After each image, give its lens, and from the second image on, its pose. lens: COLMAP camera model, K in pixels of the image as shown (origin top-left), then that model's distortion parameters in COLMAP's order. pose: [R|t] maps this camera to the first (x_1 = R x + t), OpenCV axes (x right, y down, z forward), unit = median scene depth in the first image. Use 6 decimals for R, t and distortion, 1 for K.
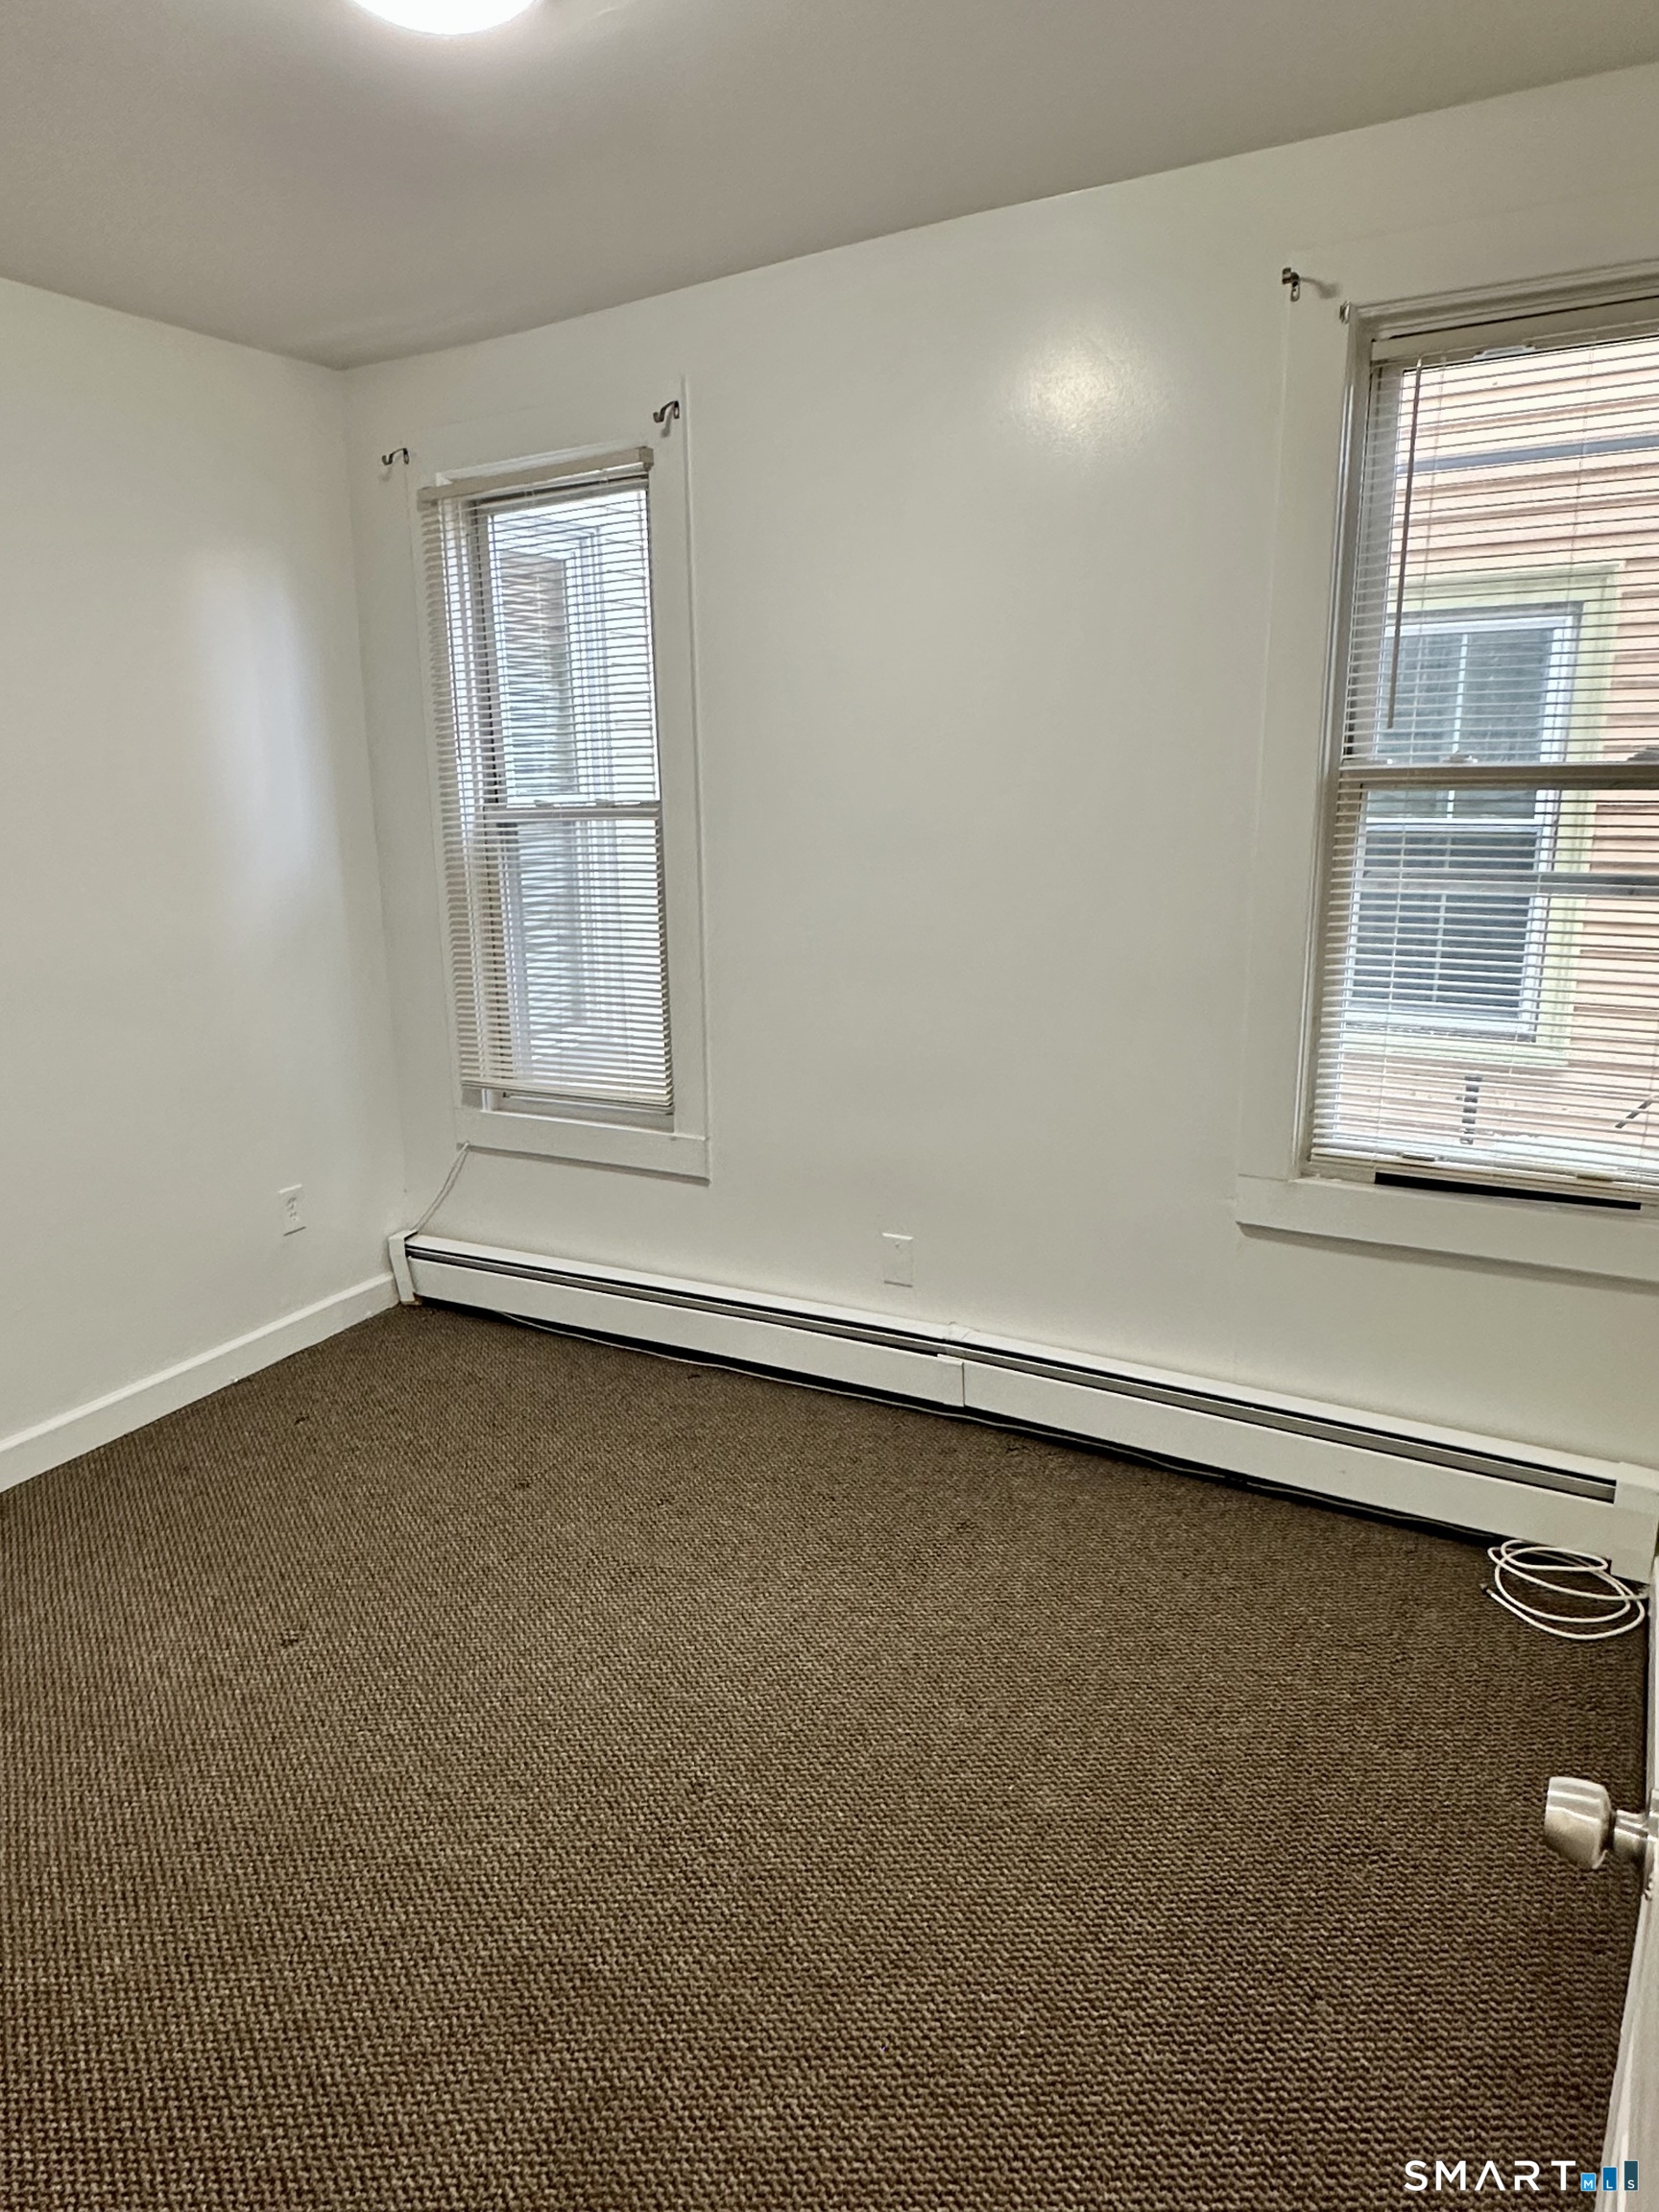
lens RADIAL K [[1428.6, 0, 823.8], [0, 1428.6, 1102.6], [0, 0, 1]] dist [-0.002780, -0.000875]
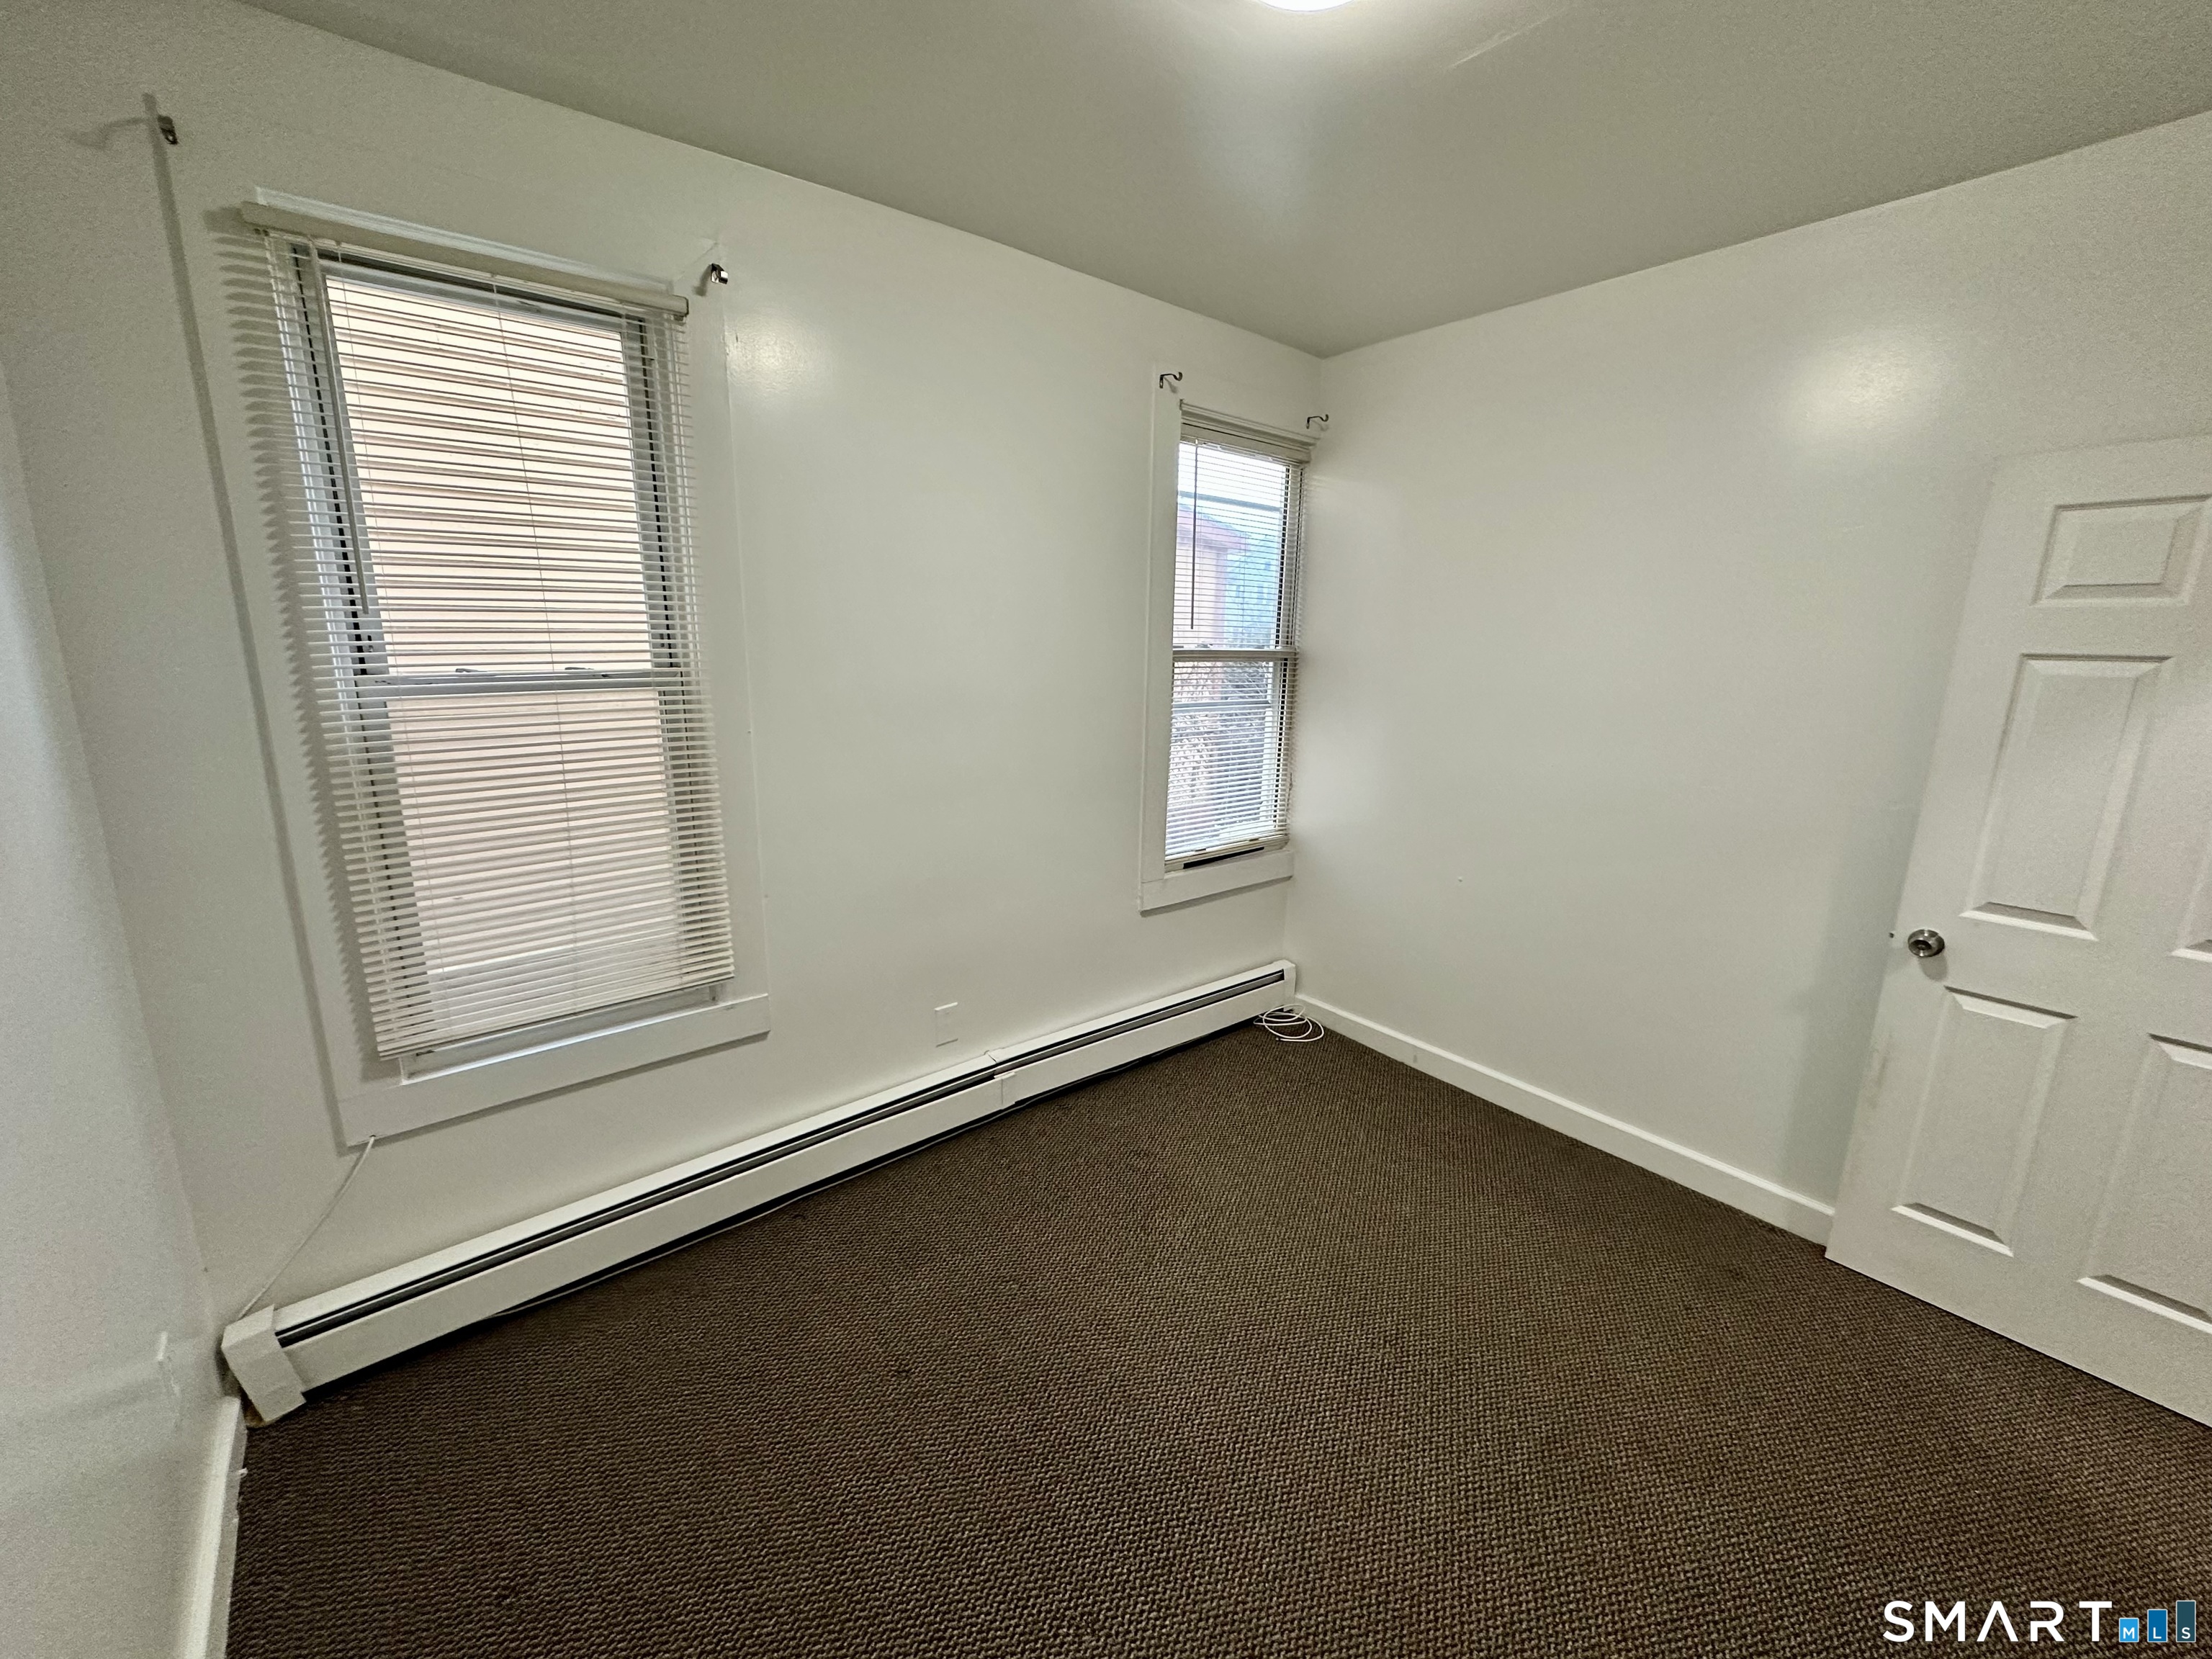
lens RADIAL K [[883.3, 0, 1108.7], [0, 883.3, 824.6], [0, 0, 1]] dist [-0.002436, -0.000215]
pose [[0.343686, -0.170570, 0.923464, -0.621264], [0.193420, 0.975139, 0.108129, -0.126900], [-0.918950, 0.141454, 0.368133, 0.568918]]
